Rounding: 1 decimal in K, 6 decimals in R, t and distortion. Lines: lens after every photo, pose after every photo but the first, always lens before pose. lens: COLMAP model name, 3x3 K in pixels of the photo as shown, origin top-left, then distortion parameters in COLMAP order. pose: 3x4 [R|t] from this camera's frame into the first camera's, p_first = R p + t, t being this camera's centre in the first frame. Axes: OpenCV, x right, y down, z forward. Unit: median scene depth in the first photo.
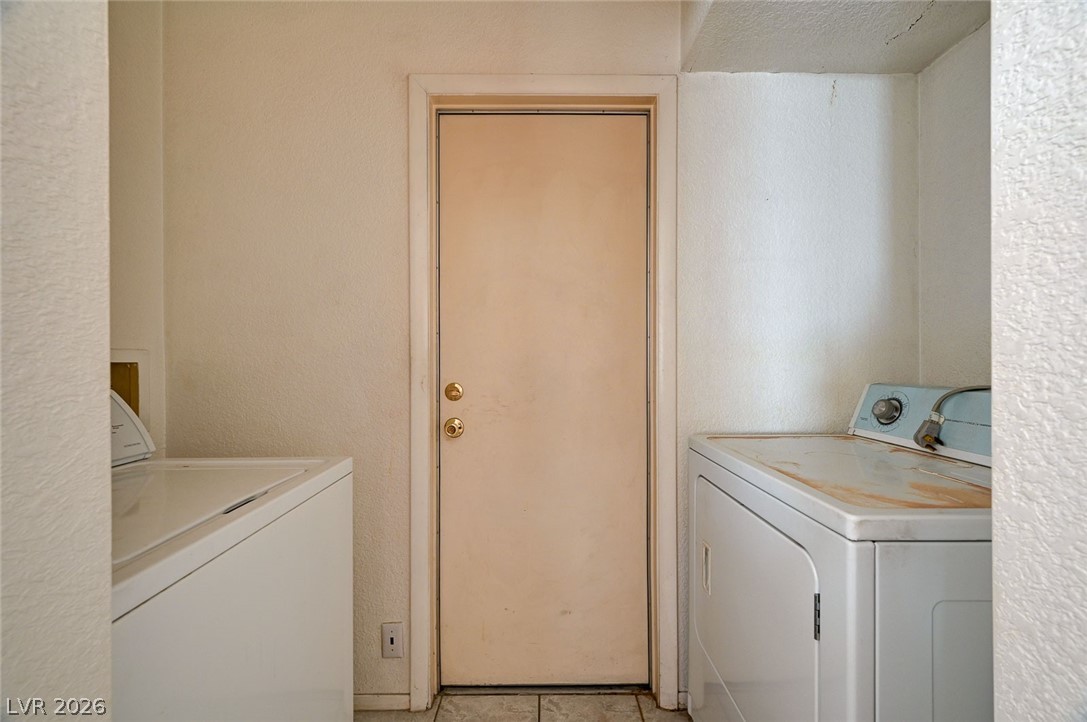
lens RADIAL K [[433.1, 0, 555.2], [0, 433.1, 362.5], [0, 0, 1]] dist [0.000567, 0.000267]
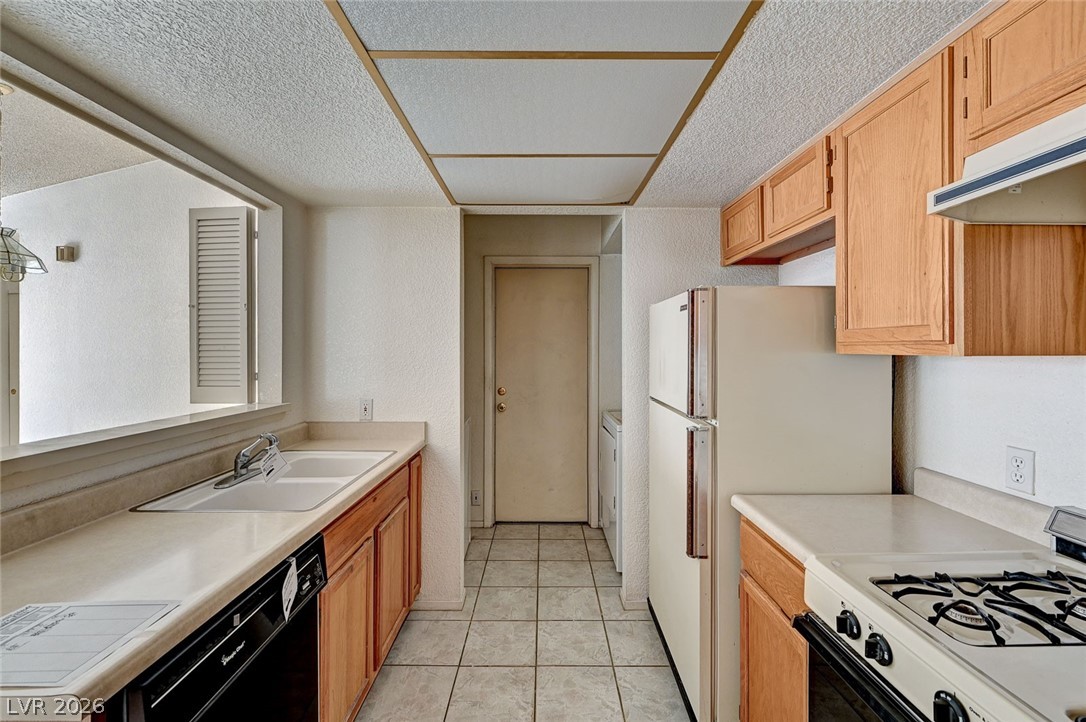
lens RADIAL K [[462.4, 0, 541.2], [0, 462.4, 347.9], [0, 0, 1]] dist [0.000995, 0.000131]
pose [[0.999600, 0.004177, -0.027962, 0.039267], [-0.004310, 0.999980, -0.004726, -0.150326], [0.027941, 0.004845, 0.999598, -1.429510]]
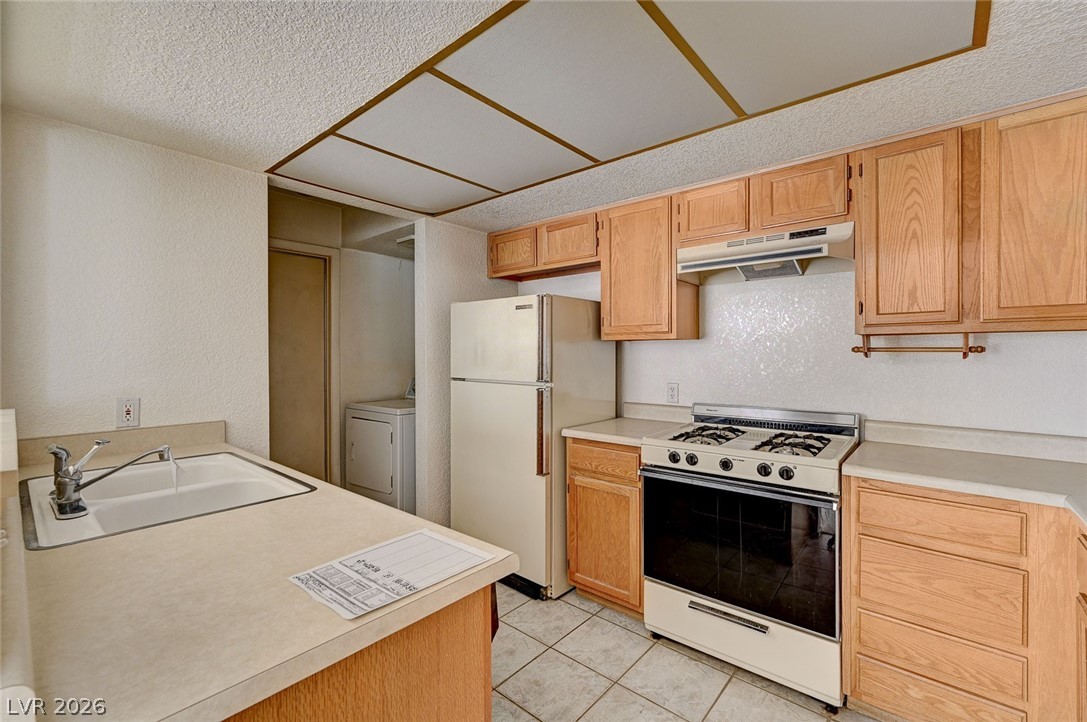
lens RADIAL K [[472.3, 0, 542.3], [0, 472.3, 355.6], [0, 0, 1]] dist [-0.001353, -0.000207]
pose [[0.677272, 0.000798, 0.735732, -0.810352], [-0.000024, 0.999999, -0.001063, -0.085597], [-0.735733, 0.000703, 0.677271, -1.450659]]
